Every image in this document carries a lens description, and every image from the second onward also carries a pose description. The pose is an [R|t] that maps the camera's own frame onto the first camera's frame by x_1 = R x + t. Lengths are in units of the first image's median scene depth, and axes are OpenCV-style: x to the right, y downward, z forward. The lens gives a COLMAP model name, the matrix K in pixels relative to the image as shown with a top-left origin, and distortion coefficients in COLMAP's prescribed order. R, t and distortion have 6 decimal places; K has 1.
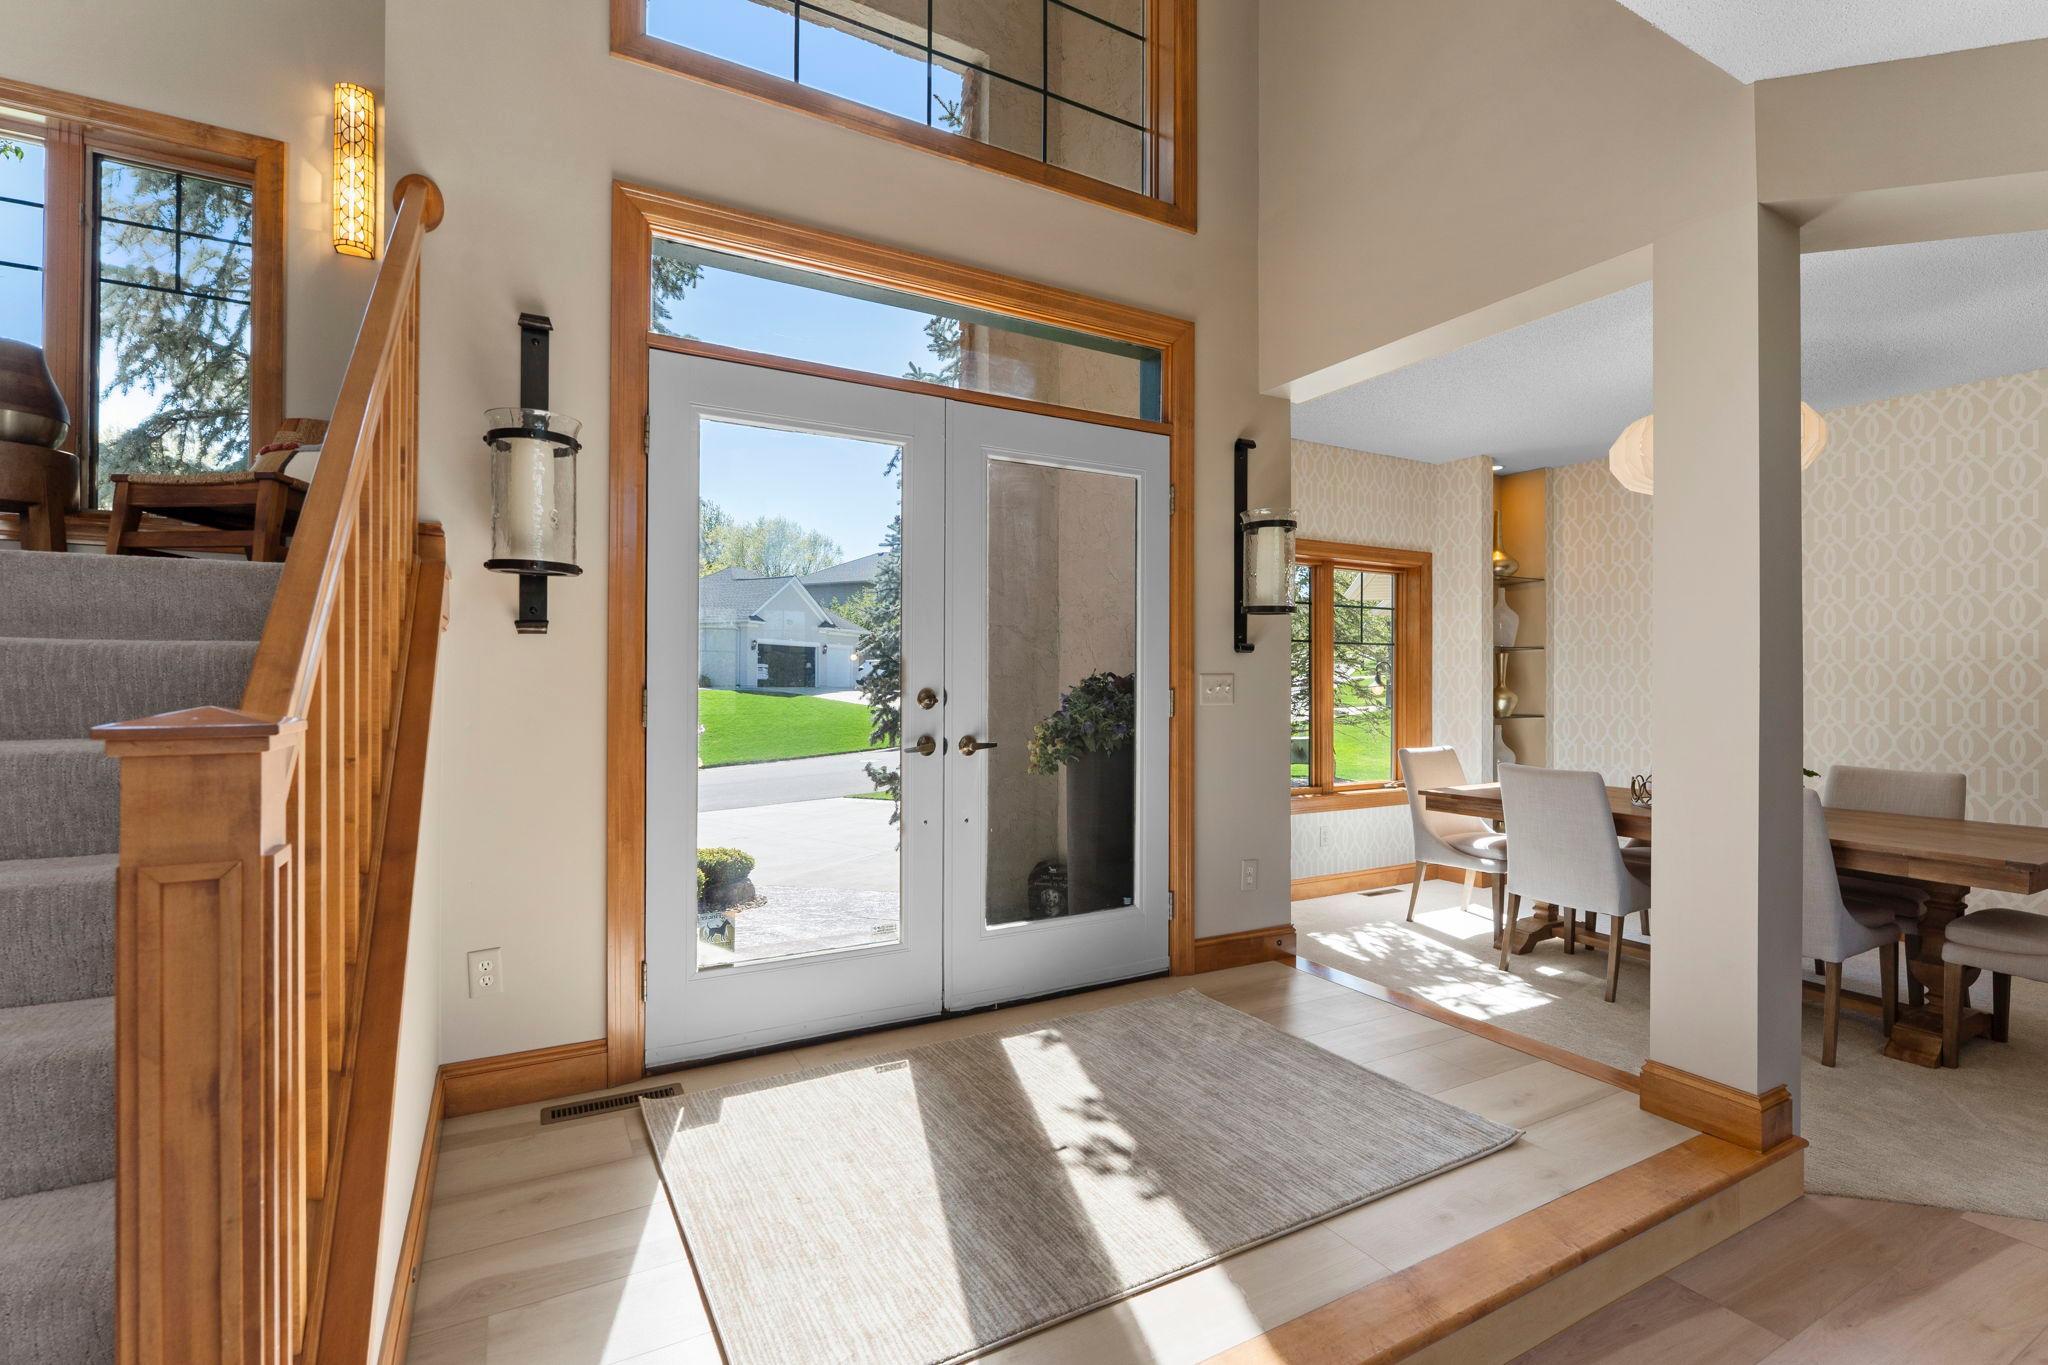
lens RADIAL K [[904.0, 0, 1023.0], [0, 904.0, 688.1], [0, 0, 1]] dist [-0.001586, -0.000024]
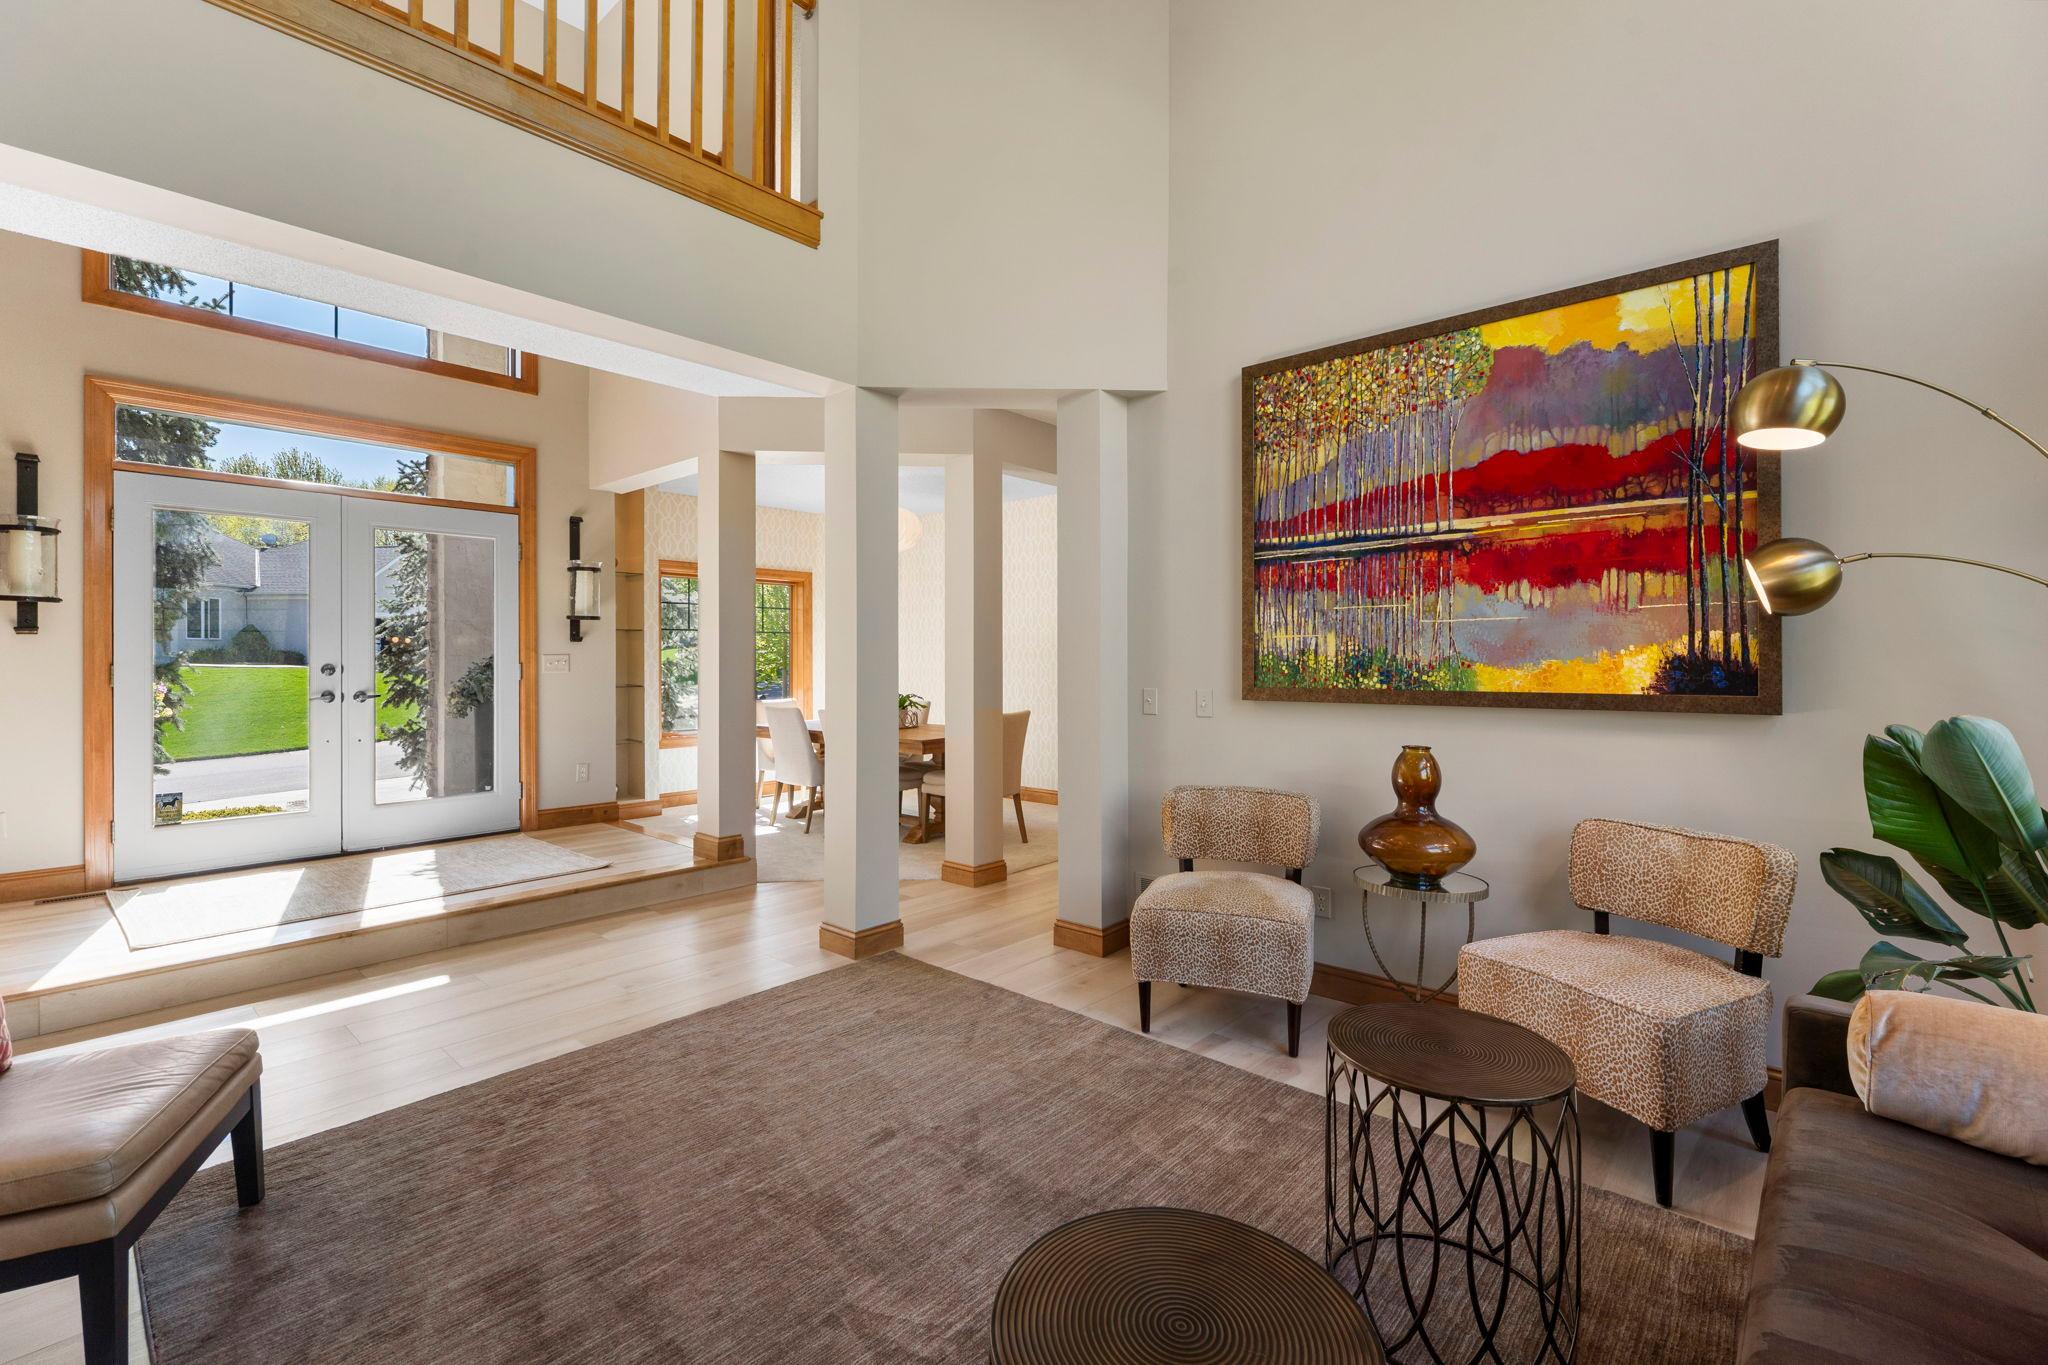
lens RADIAL K [[885.4, 0, 1015.2], [0, 885.4, 666.3], [0, 0, 1]] dist [-0.000612, 0.000030]
pose [[0.940947, -0.004880, 0.338520, 0.552636], [0.003218, 0.999980, 0.005471, 0.000148], [-0.338539, -0.004058, 0.940943, -1.026869]]
